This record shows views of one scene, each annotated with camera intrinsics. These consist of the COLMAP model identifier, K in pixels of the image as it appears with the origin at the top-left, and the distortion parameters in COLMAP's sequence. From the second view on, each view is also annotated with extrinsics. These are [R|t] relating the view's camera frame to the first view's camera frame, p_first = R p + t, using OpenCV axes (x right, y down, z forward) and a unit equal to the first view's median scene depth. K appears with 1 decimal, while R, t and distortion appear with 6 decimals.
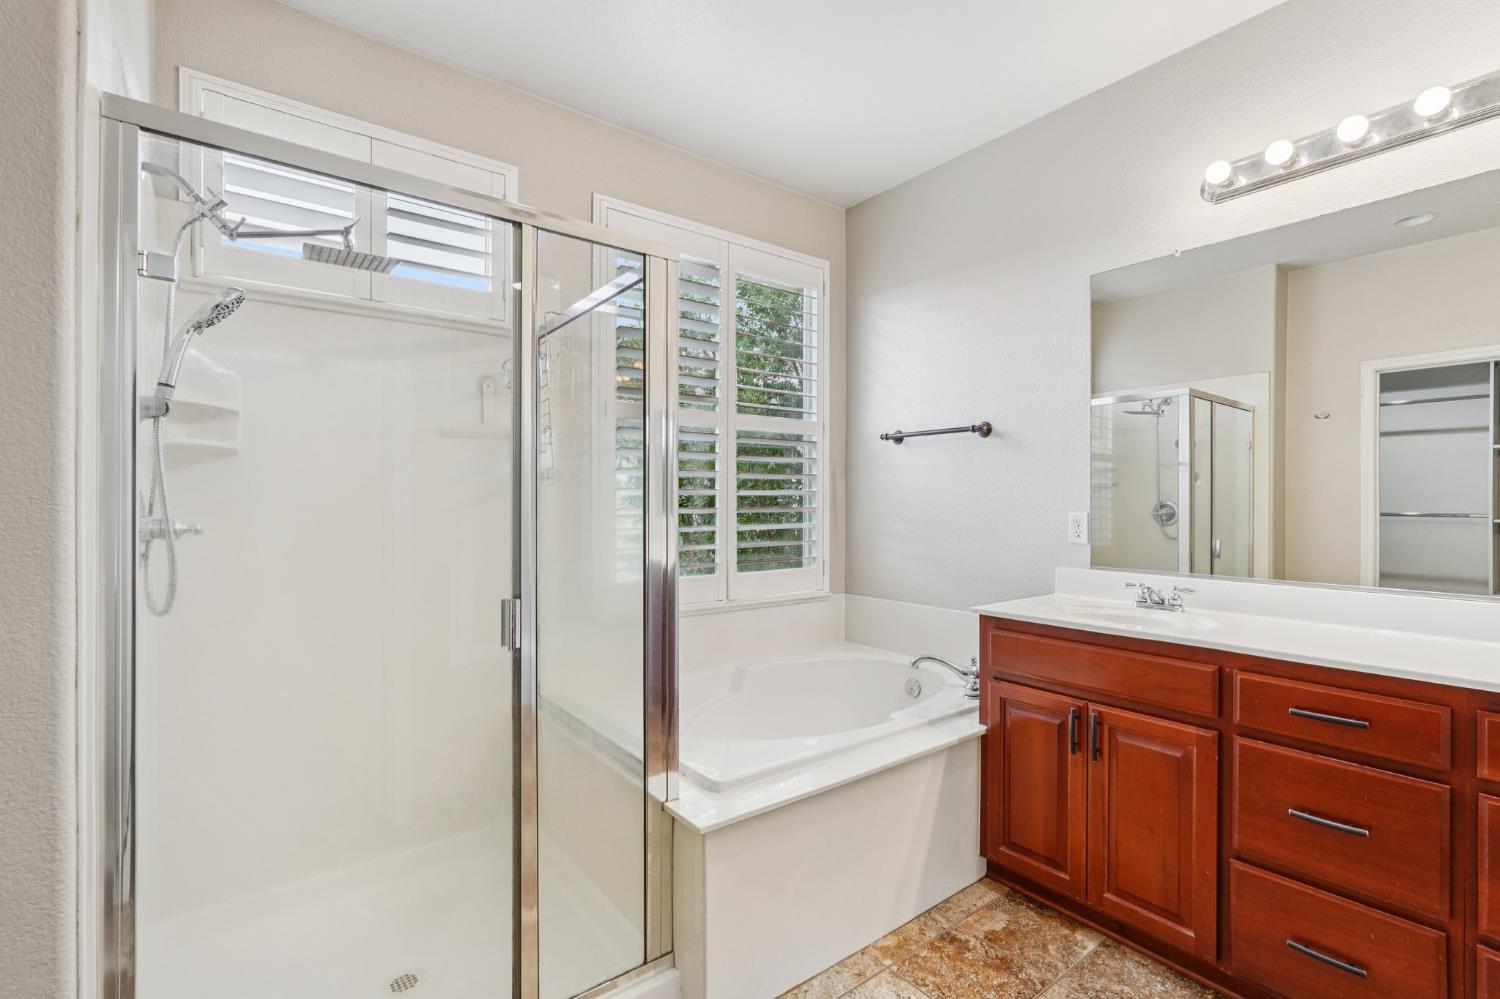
lens RADIAL K [[662.6, 0, 739.2], [0, 662.6, 503.3], [0, 0, 1]] dist [-0.016915, 0.007227]
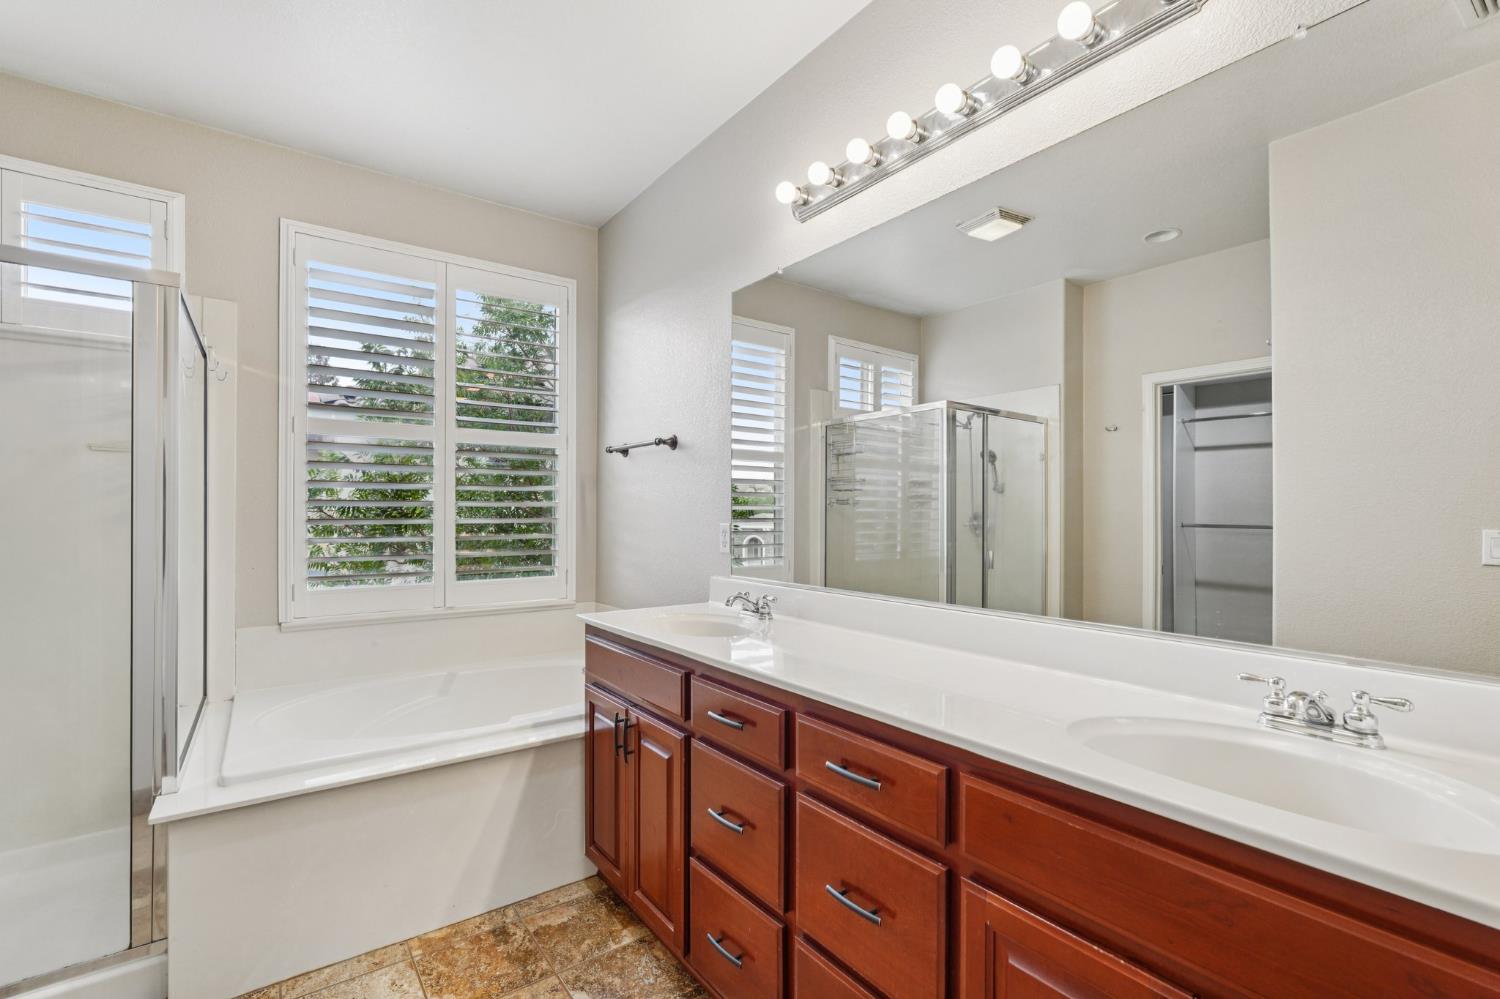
lens RADIAL K [[662.6, 0, 765.1], [0, 662.6, 508.2], [0, 0, 1]] dist [-0.016915, 0.007227]
pose [[0.999950, 0.000079, -0.010023, 0.514841], [-0.000156, 0.999971, -0.007661, -0.001876], [0.010023, 0.007662, 0.999920, -0.029856]]
